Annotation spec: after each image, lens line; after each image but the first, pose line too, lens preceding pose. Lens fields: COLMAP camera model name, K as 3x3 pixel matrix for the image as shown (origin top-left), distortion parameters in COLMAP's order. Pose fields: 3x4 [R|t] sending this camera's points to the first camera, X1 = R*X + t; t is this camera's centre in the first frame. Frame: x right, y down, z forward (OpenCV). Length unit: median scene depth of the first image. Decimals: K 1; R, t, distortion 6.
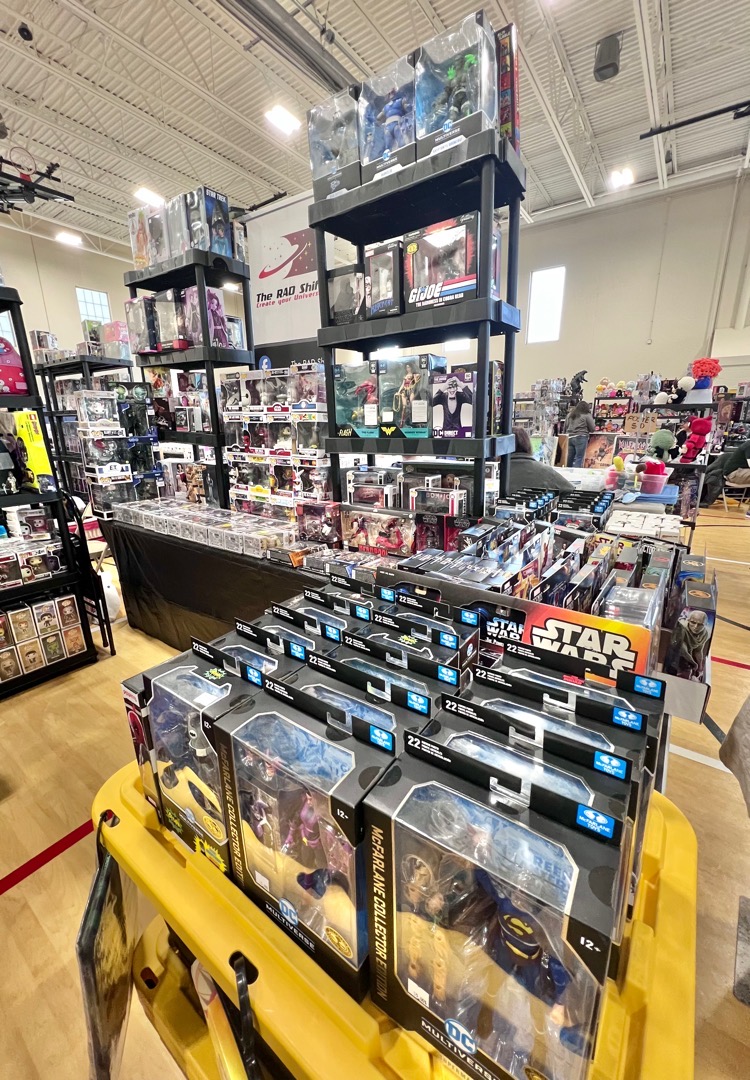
lens RADIAL K [[431.2, 0, 377.7], [0, 431.2, 538.3], [0, 0, 1]] dist [-0.004379, 0.000796]
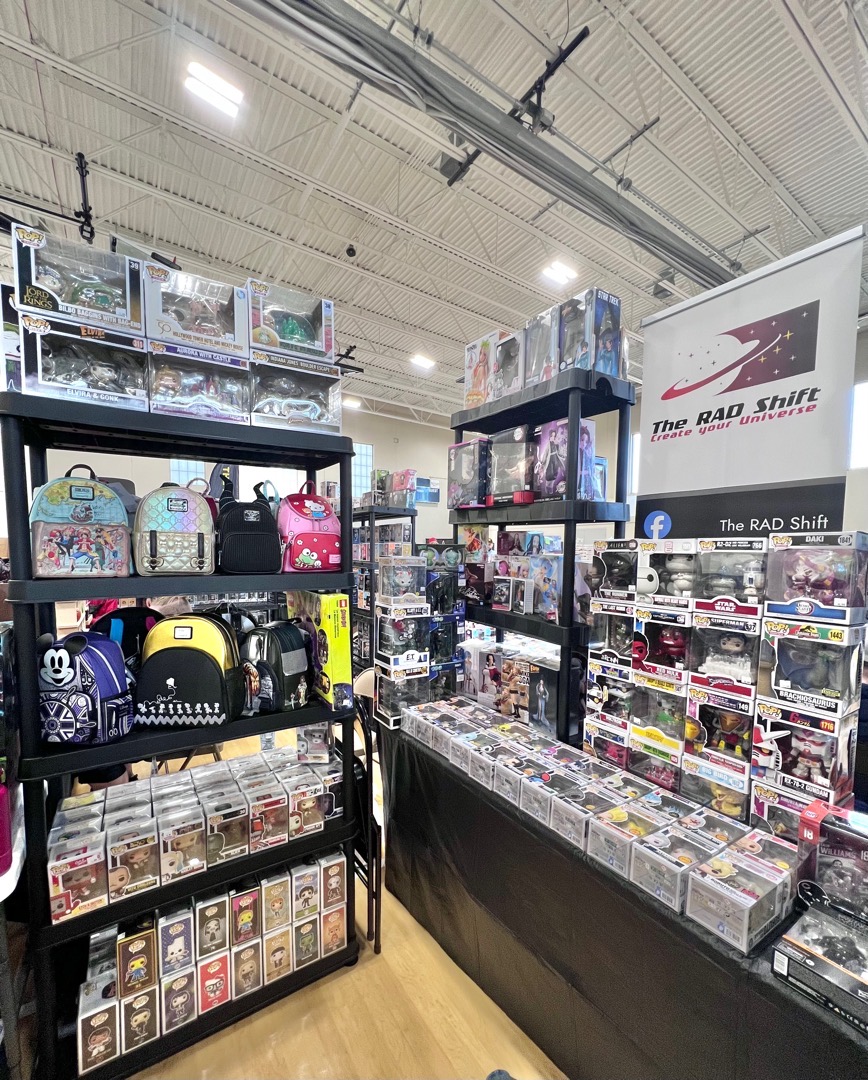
lens RADIAL K [[464.2, 0, 433.6], [0, 464.2, 579.0], [0, 0, 1]] dist [-0.001869, -0.001056]
pose [[0.932064, 0.037238, -0.360375, -0.328024], [-0.113465, 0.974665, -0.192751, -0.160390], [0.344068, 0.220546, 0.912676, 0.291550]]
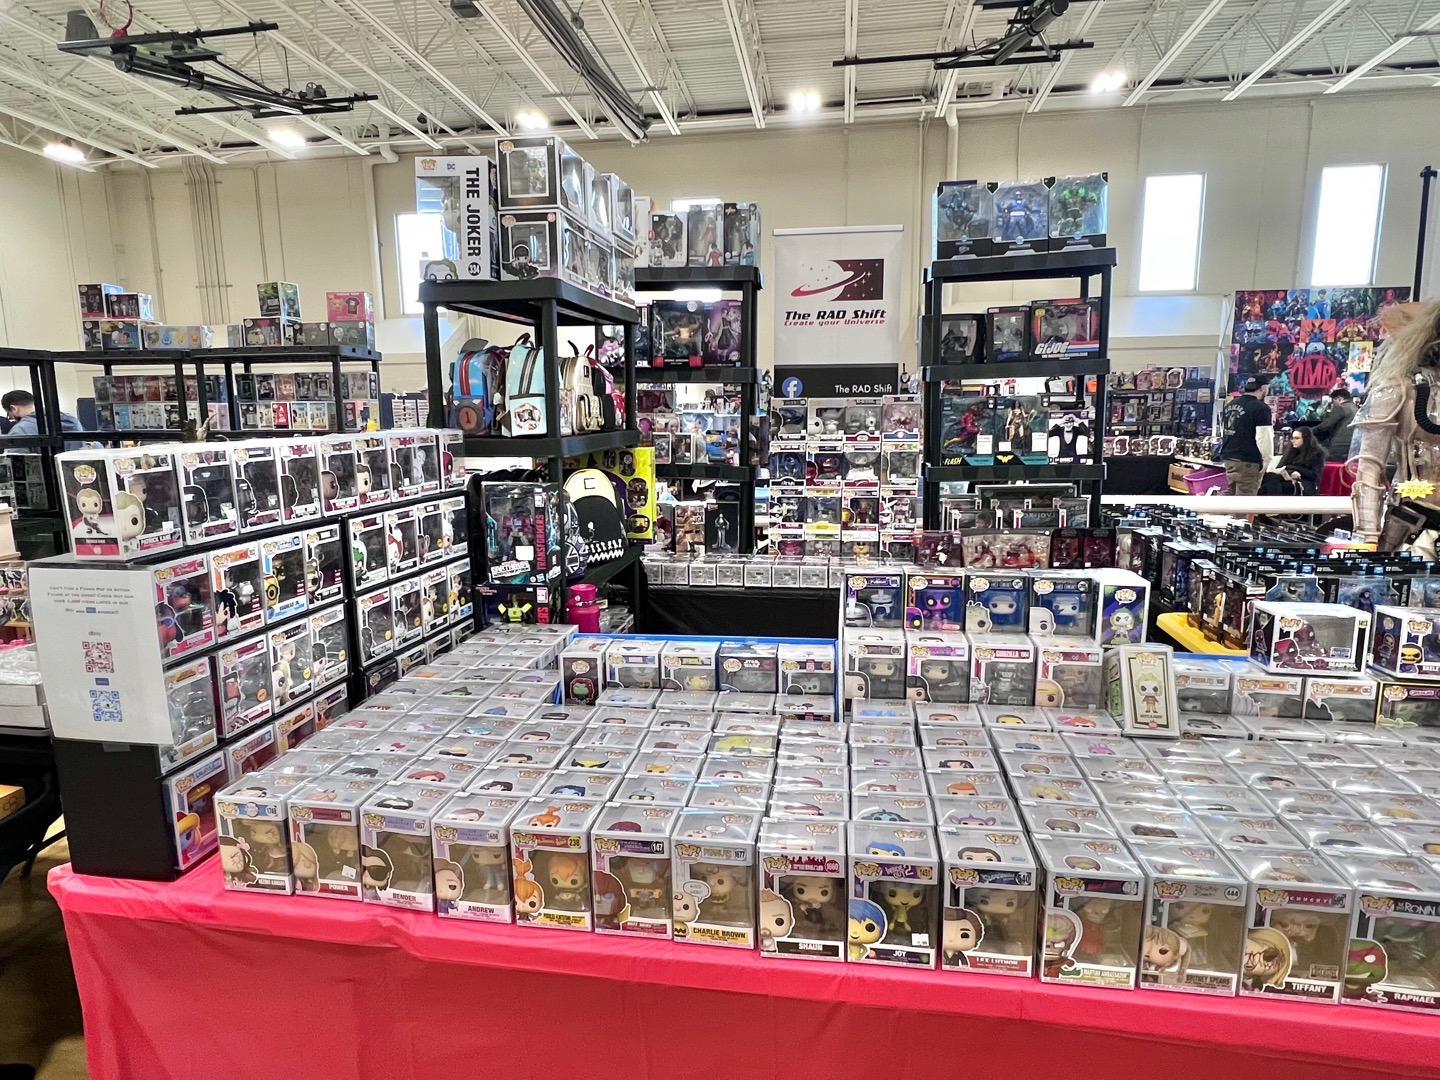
lens RADIAL K [[800.9, 0, 717.3], [0, 800.9, 538.3], [0, 0, 1]] dist [0.004227, -0.001420]
pose [[0.897954, -0.072283, 0.434113, -1.160083], [0.123318, 0.988229, -0.090532, 0.032218], [-0.422459, 0.134828, 0.896298, -0.366303]]
